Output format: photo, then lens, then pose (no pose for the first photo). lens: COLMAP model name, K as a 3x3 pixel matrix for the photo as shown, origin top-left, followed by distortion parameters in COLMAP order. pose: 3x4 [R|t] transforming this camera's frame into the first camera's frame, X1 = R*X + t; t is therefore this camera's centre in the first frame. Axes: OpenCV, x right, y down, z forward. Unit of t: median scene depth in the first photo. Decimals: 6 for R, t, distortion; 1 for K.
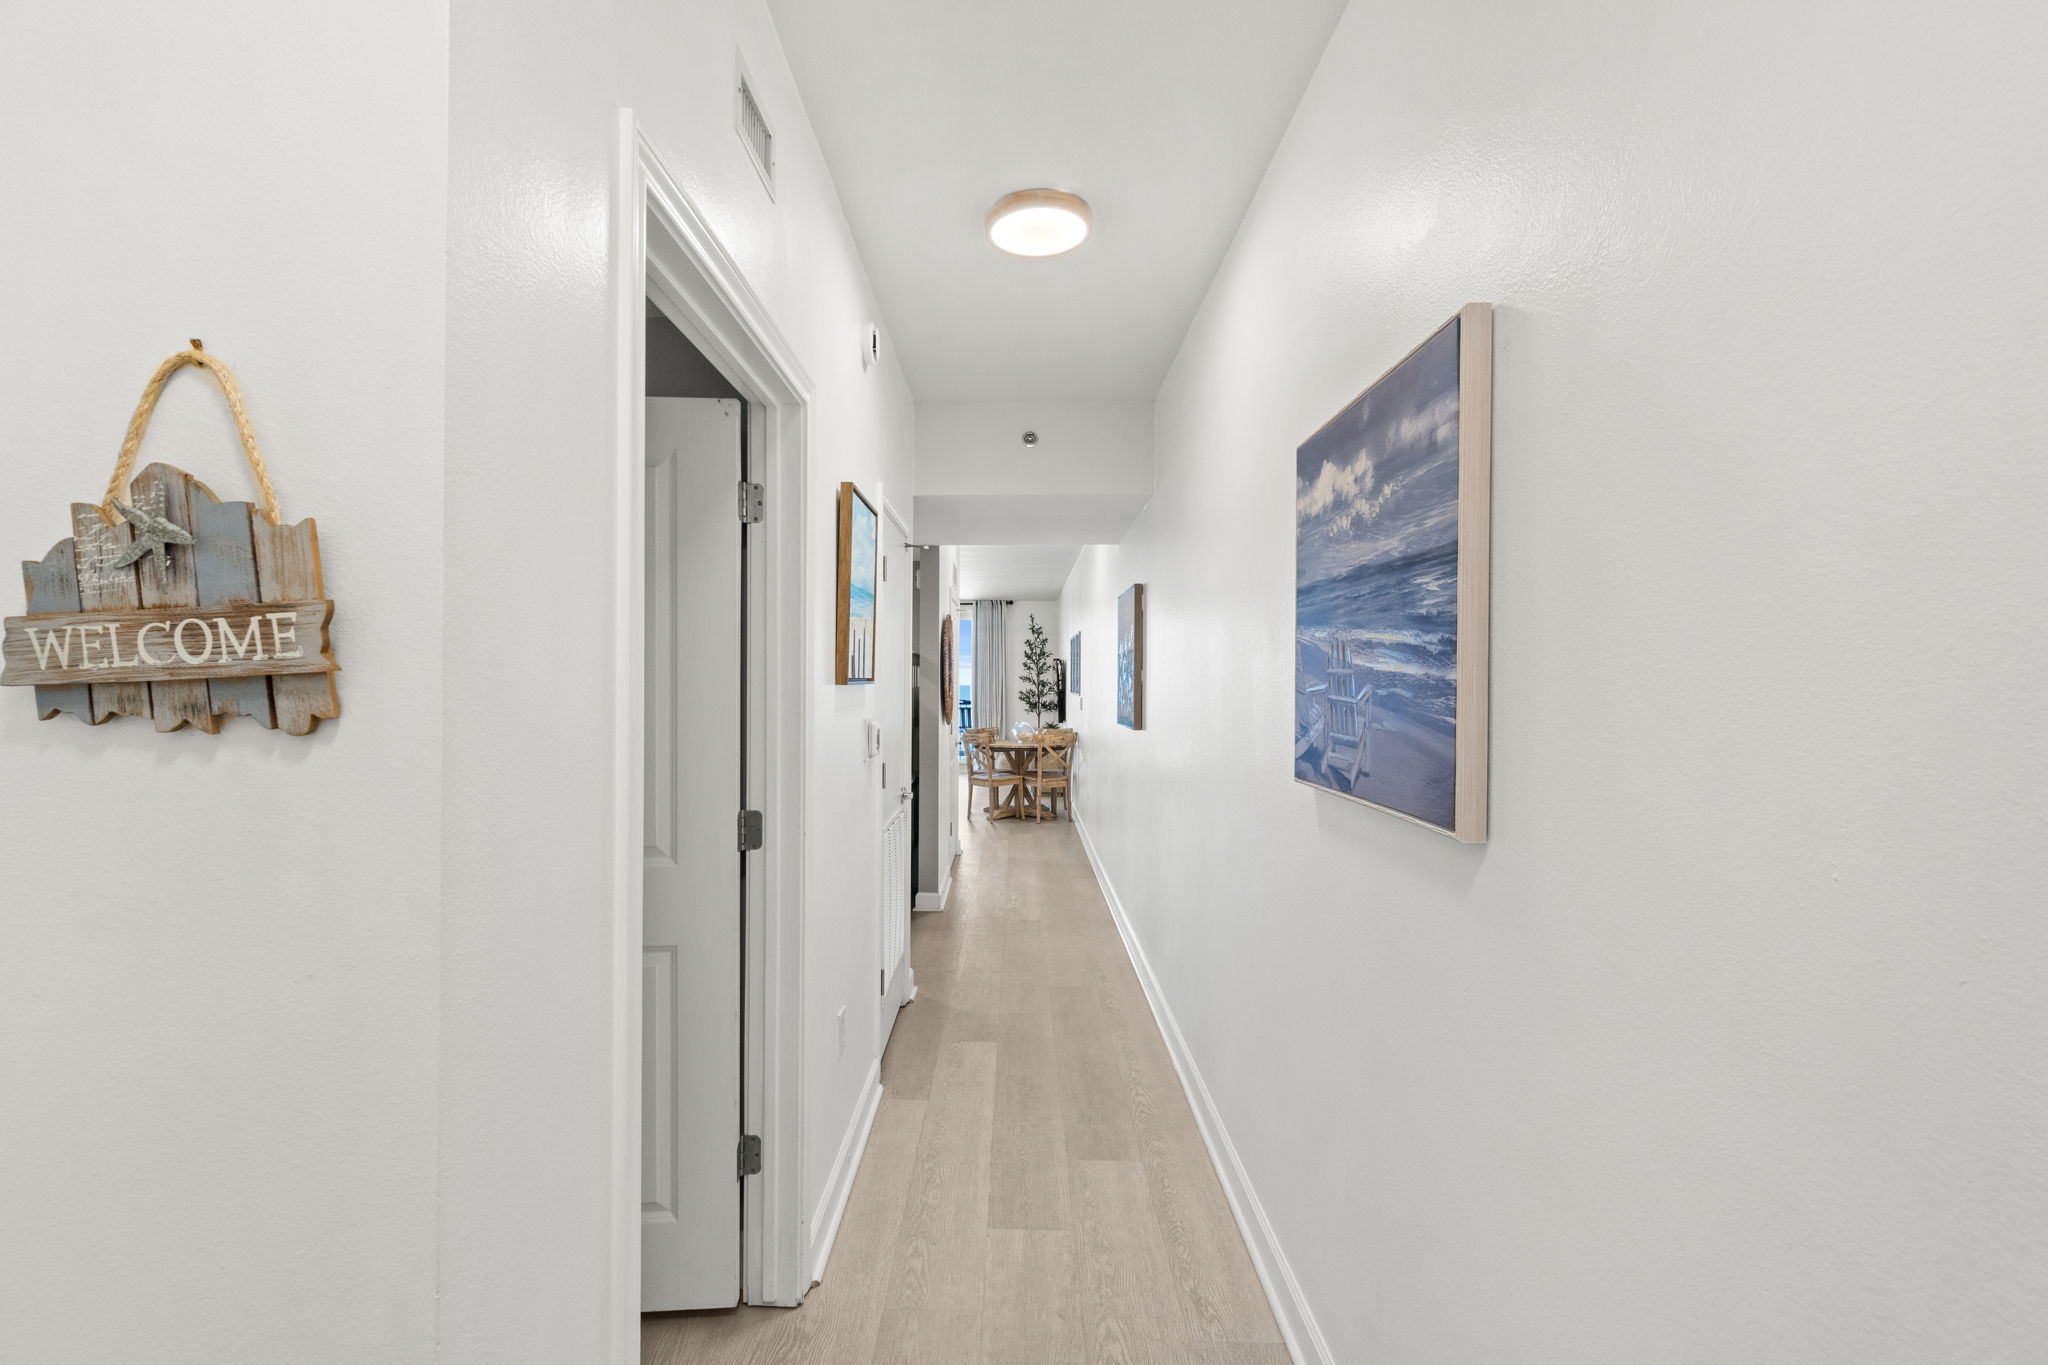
lens RADIAL K [[992.5, 0, 981.8], [0, 992.5, 675.3], [0, 0, 1]] dist [0.001703, 0.000997]
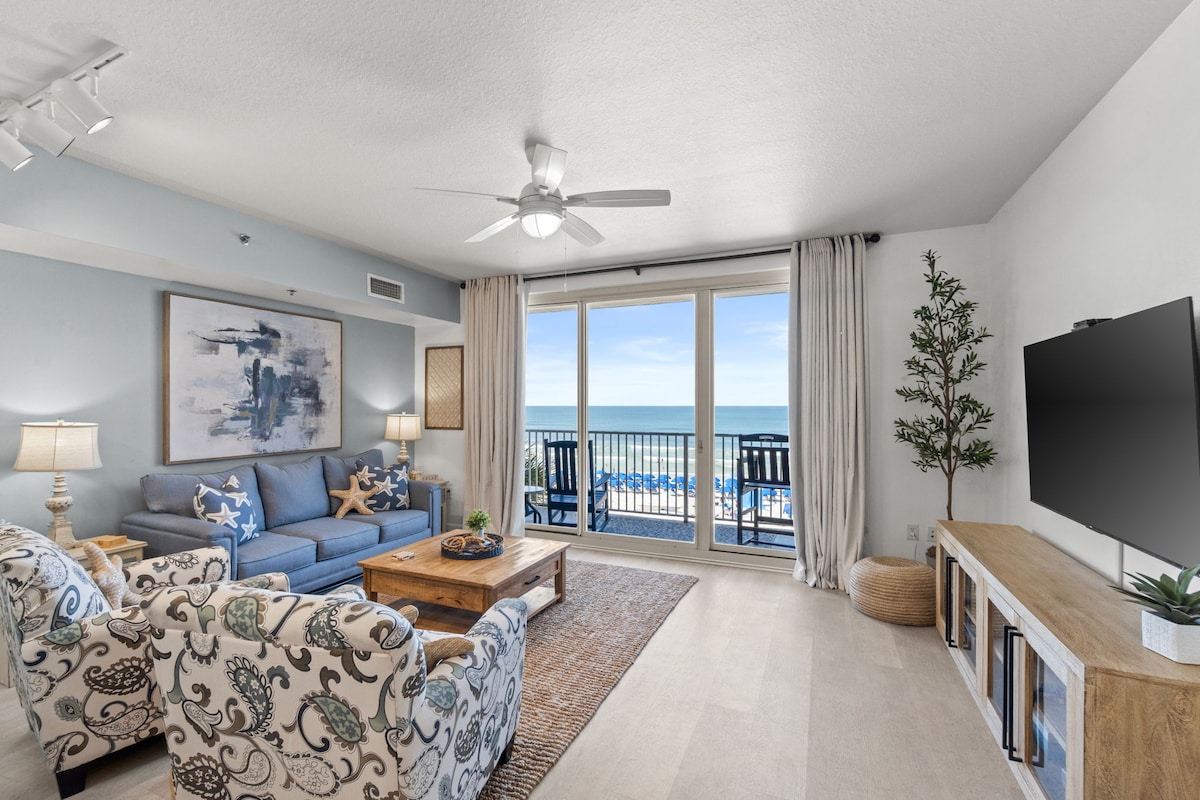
lens RADIAL K [[551.5, 0, 559.4], [0, 551.5, 402.8], [0, 0, 1]] dist [-0.001610, 0.000223]
pose [[0.917552, -0.004296, -0.397592, -0.005779], [0.004002, 0.999991, -0.001568, 0.007450], [0.397595, -0.000152, 0.917561, 0.702487]]
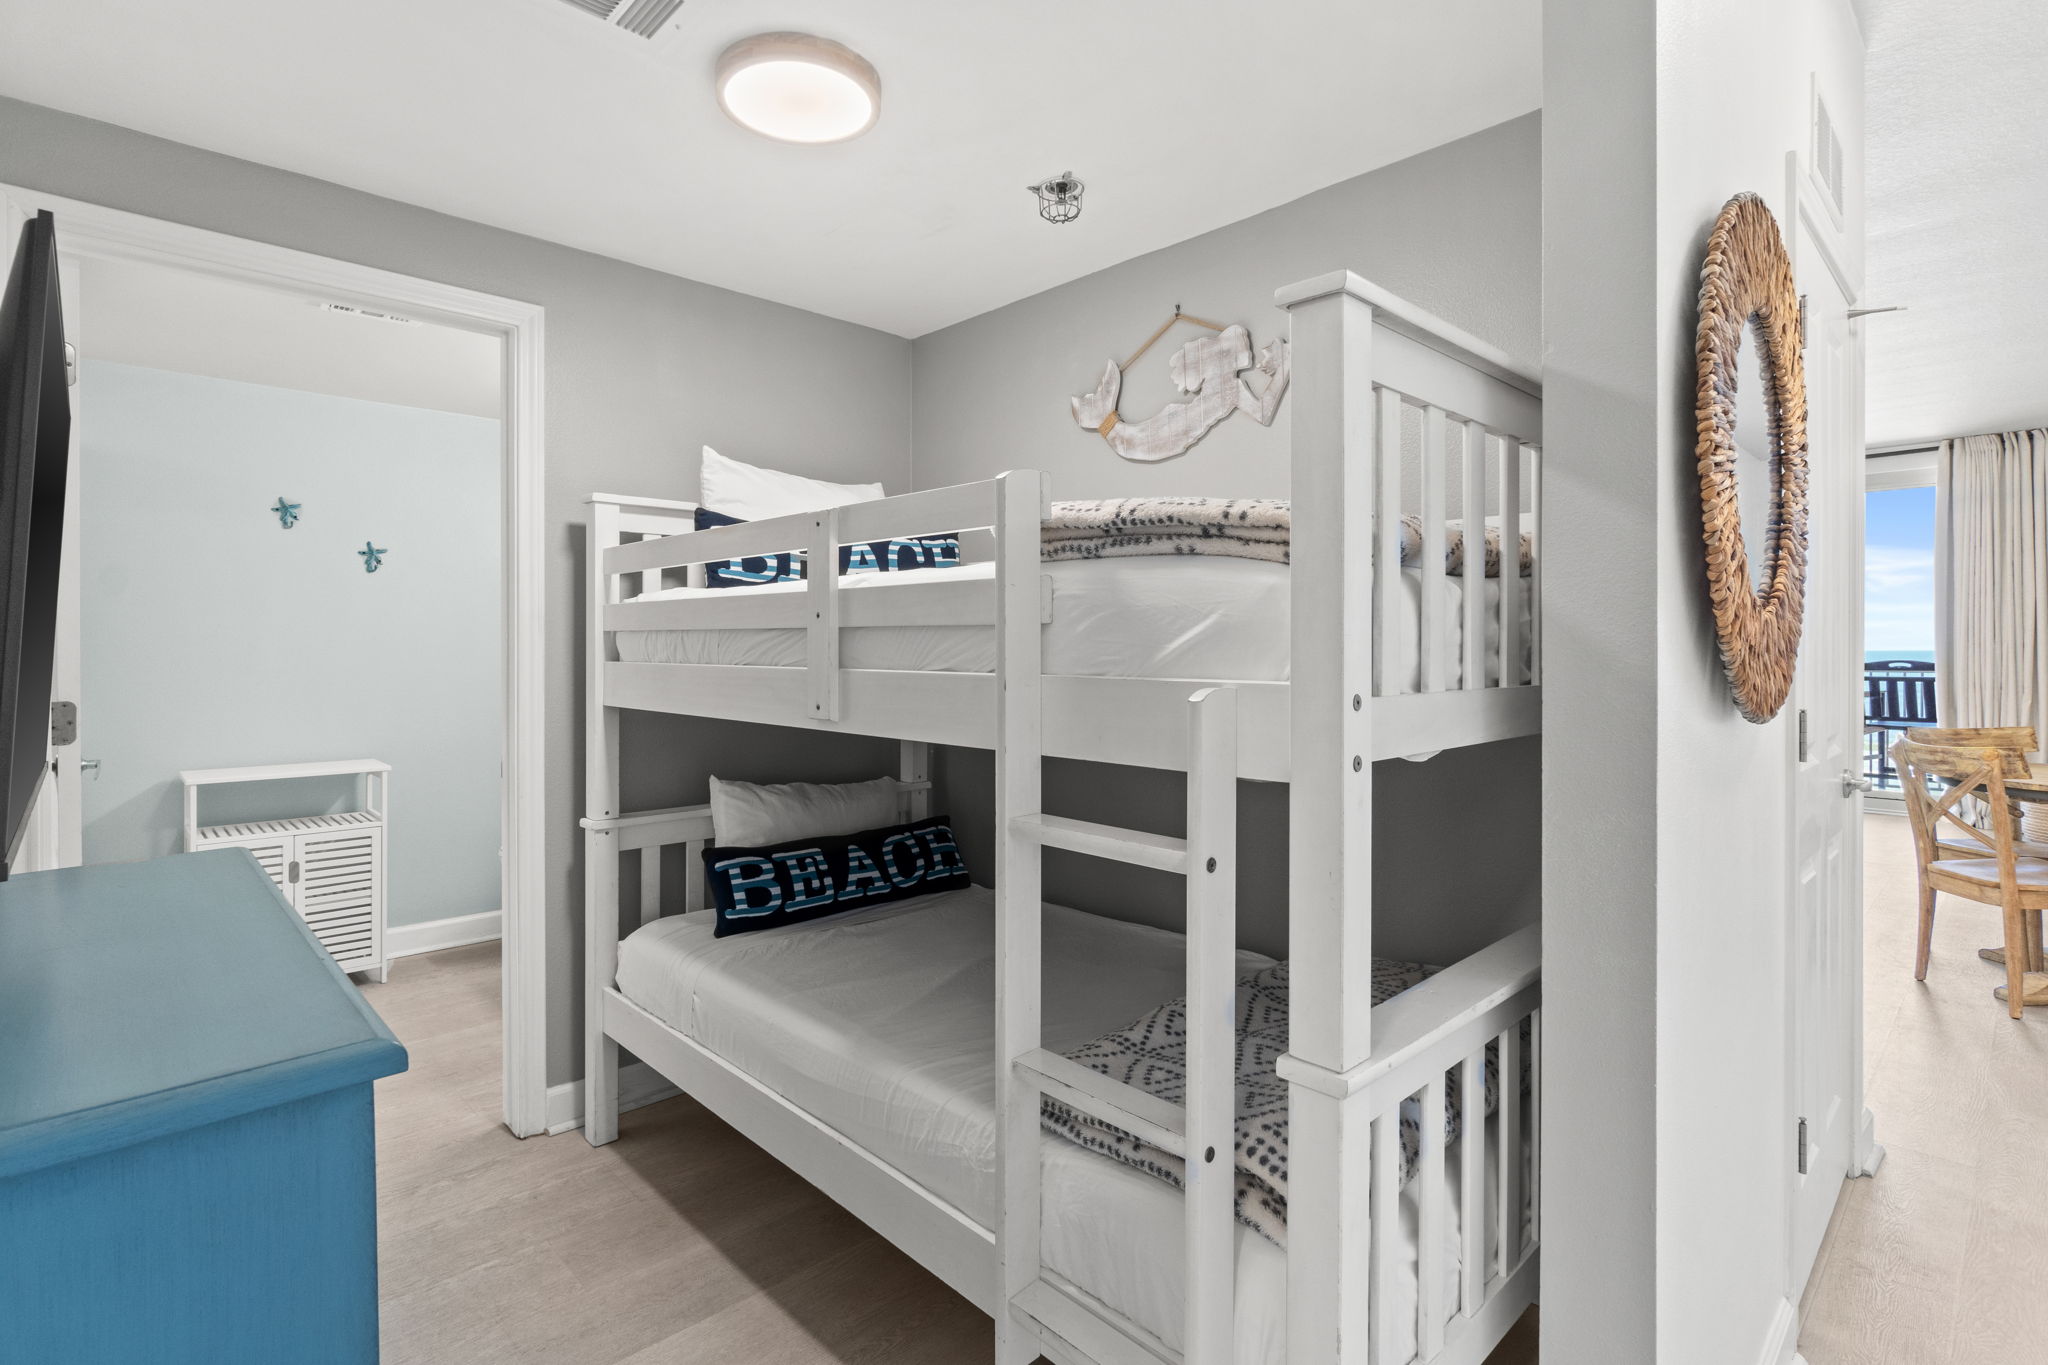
lens RADIAL K [[963.3, 0, 932.8], [0, 963.3, 639.4], [0, 0, 1]] dist [-0.000303, -0.000291]
pose [[0.682651, -0.005573, -0.730723, -0.001545], [0.003106, 0.999984, -0.004724, 0.016034], [0.730738, 0.000955, 0.682657, 0.374483]]
